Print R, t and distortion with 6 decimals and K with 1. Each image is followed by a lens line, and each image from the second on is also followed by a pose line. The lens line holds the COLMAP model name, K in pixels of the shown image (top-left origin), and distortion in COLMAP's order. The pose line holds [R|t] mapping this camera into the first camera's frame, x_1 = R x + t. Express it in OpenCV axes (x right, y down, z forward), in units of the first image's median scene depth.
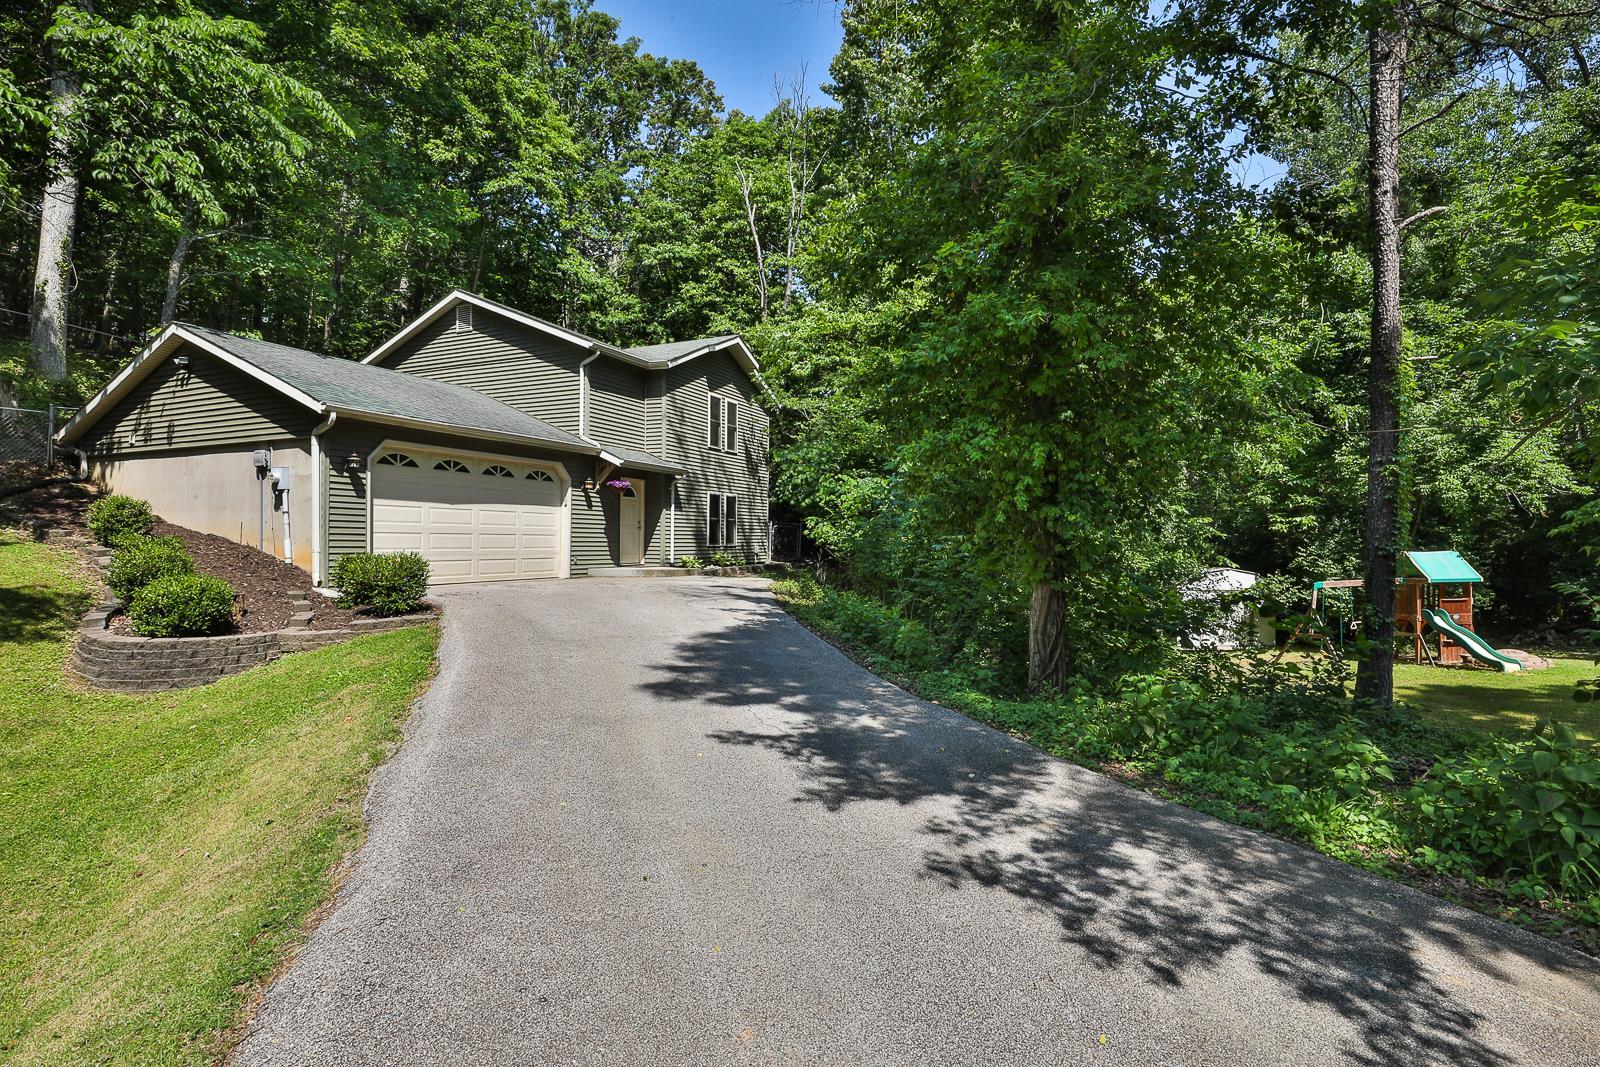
lens RADIAL K [[798.1, 0, 800.0], [0, 798.1, 533.5], [0, 0, 1]] dist [-0.040641, 0.011537]
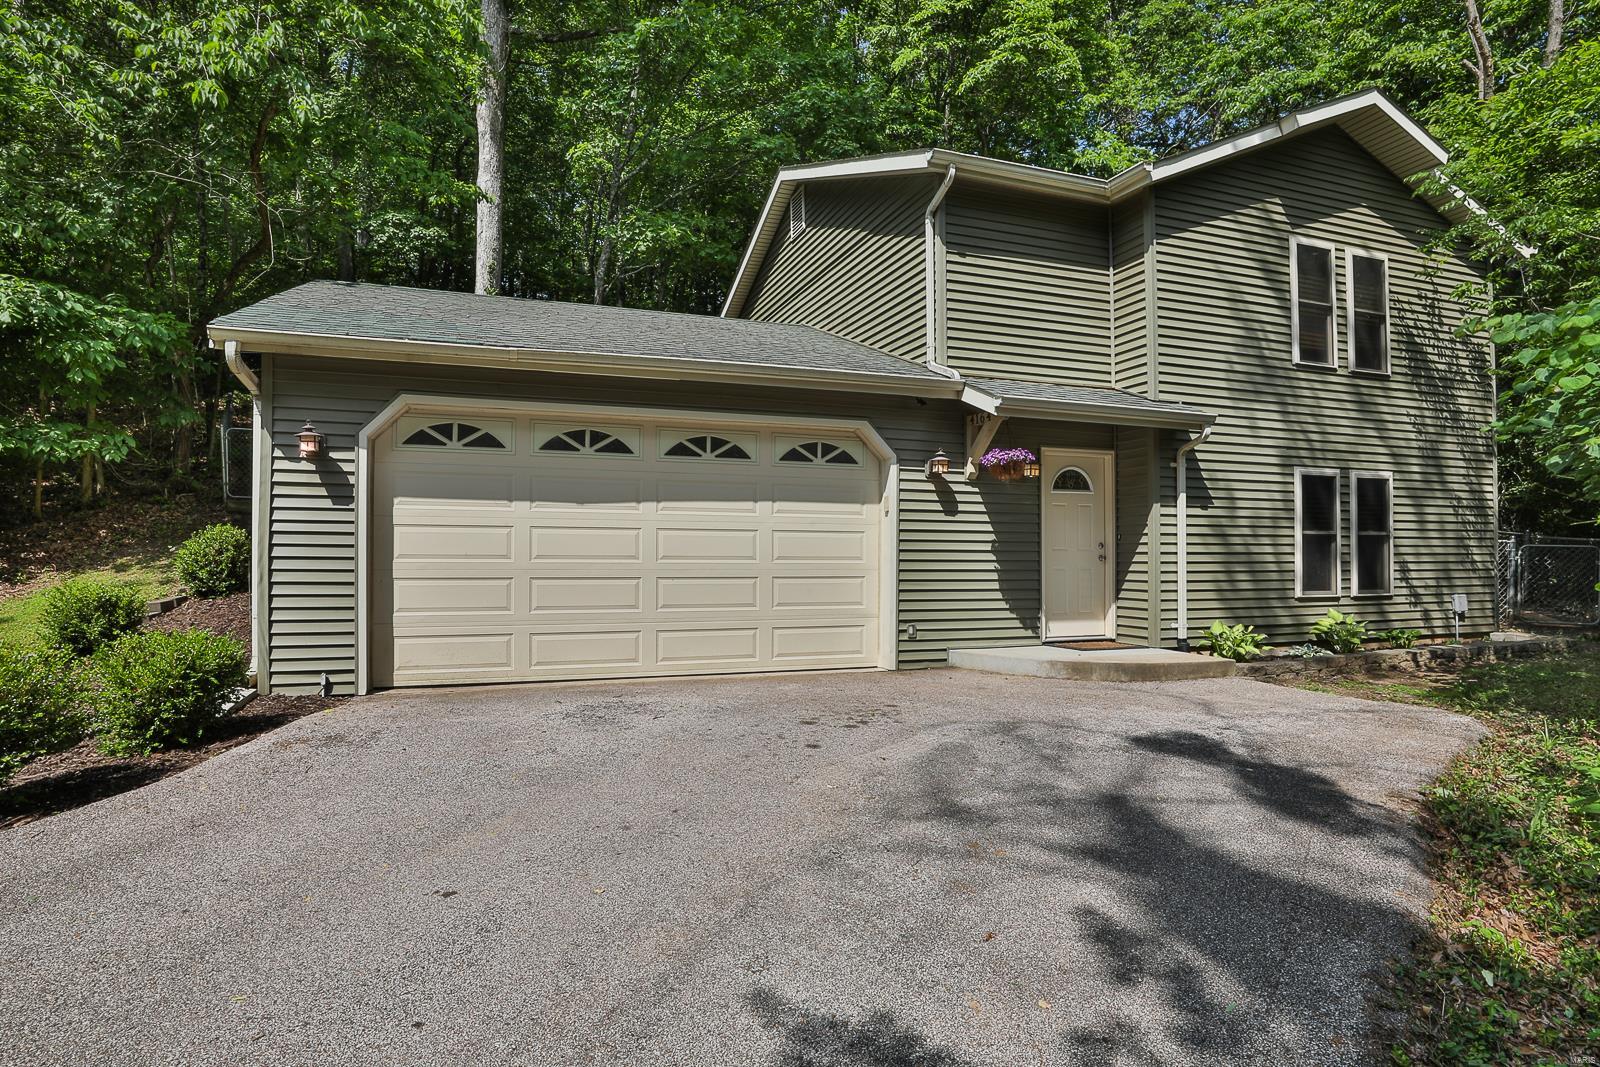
lens RADIAL K [[776.4, 0, 827.5], [0, 776.4, 548.7], [0, 0, 1]] dist [-0.001787, -0.000694]
pose [[0.701149, -0.025949, -0.712543, 0.004313], [0.013808, 0.999644, -0.022816, -0.004637], [0.712882, 0.006159, 0.701257, 0.640126]]
